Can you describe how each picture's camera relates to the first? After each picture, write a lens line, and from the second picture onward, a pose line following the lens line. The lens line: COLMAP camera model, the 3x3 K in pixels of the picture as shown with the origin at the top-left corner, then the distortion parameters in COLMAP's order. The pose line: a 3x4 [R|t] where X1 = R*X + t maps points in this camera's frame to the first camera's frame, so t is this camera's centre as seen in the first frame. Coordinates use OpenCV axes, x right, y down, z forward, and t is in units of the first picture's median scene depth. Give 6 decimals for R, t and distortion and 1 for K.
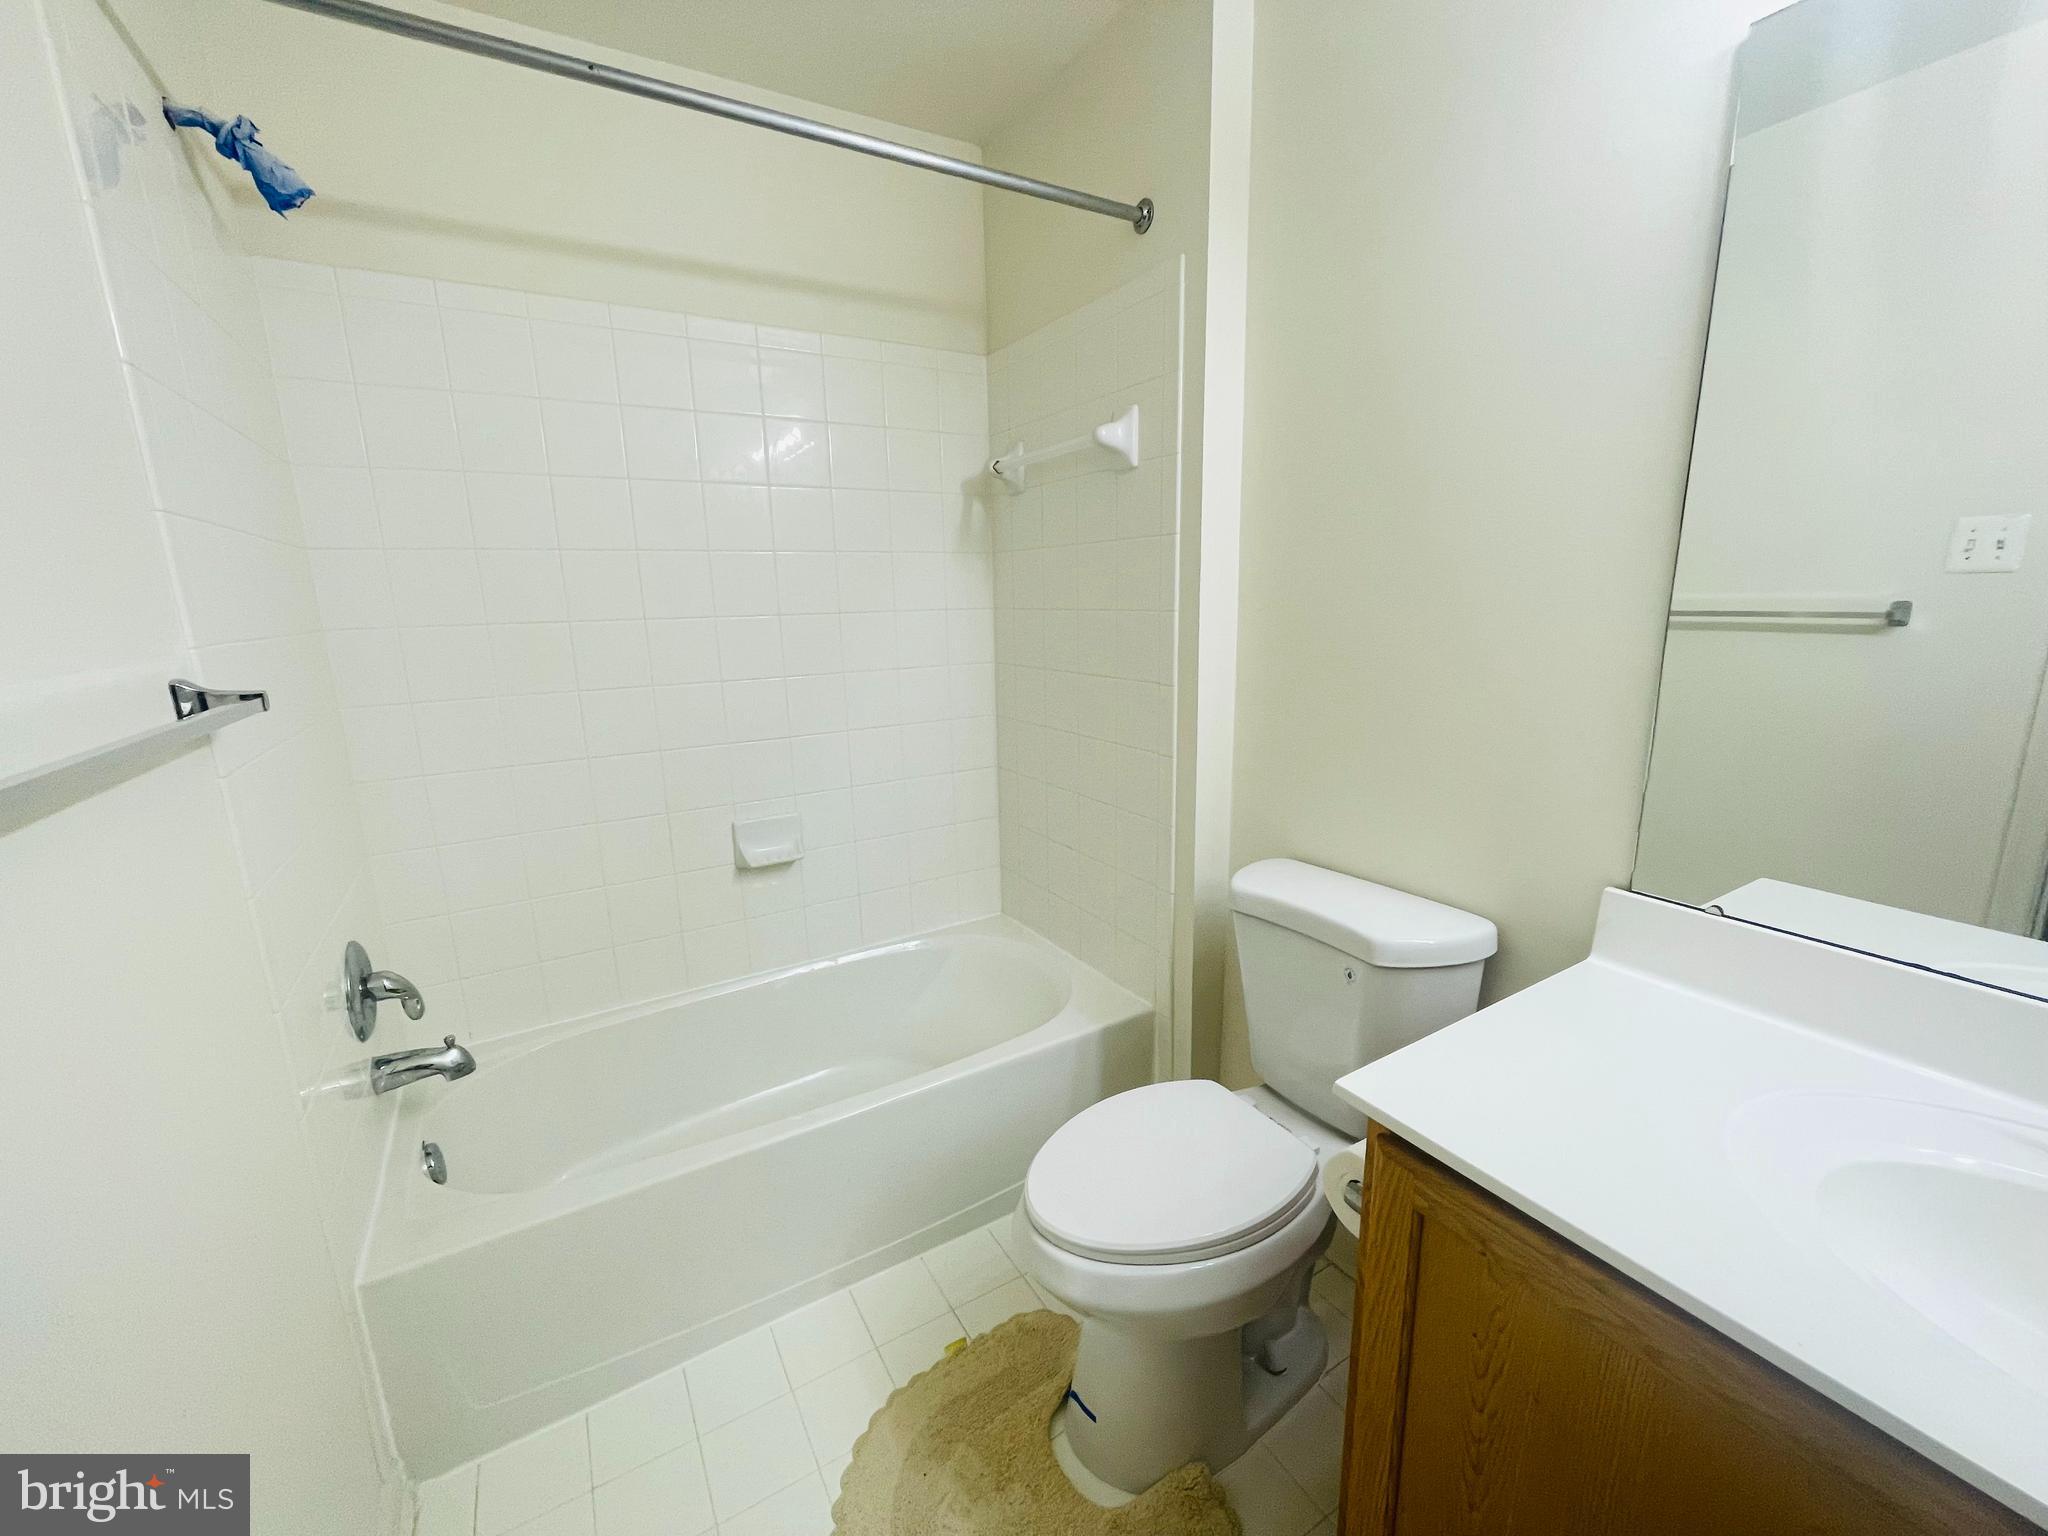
lens RADIAL K [[821.1, 0, 1024.0], [0, 821.1, 768.0], [0, 0, 1]] dist [-0.002103, 0.000453]
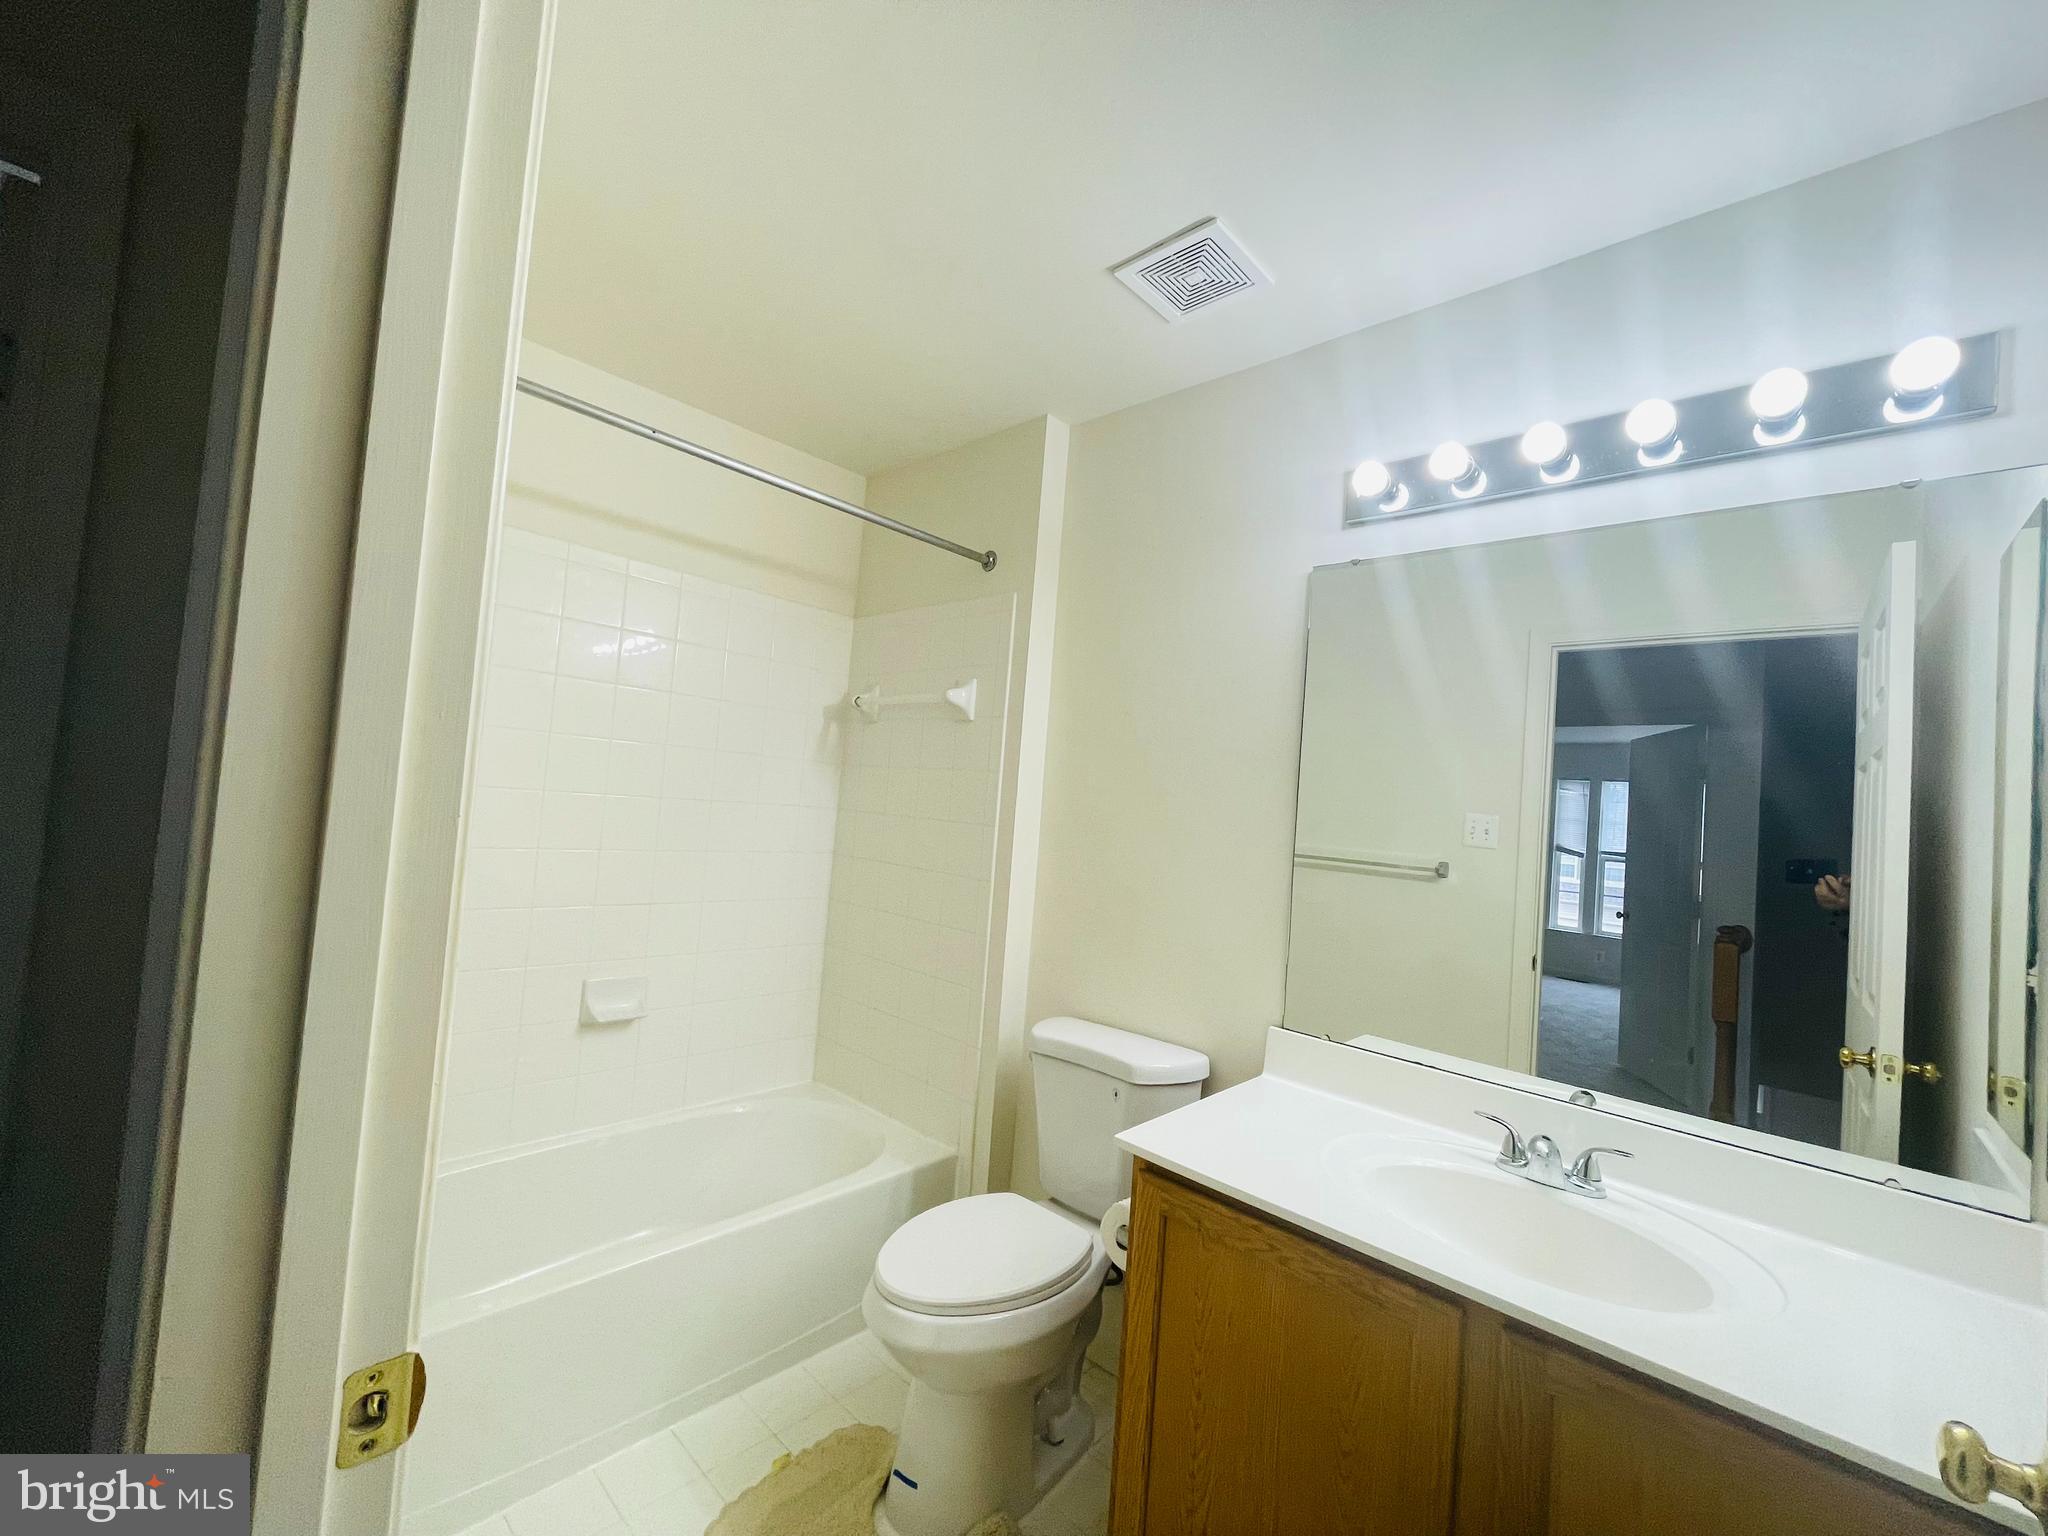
lens RADIAL K [[821.1, 0, 1024.0], [0, 821.1, 768.0], [0, 0, 1]] dist [-0.002103, 0.000453]
pose [[0.955857, 0.110089, 0.272429, -0.169992], [-0.039380, 0.966792, -0.252512, 0.063509], [-0.291181, 0.230637, 0.928450, -0.331676]]
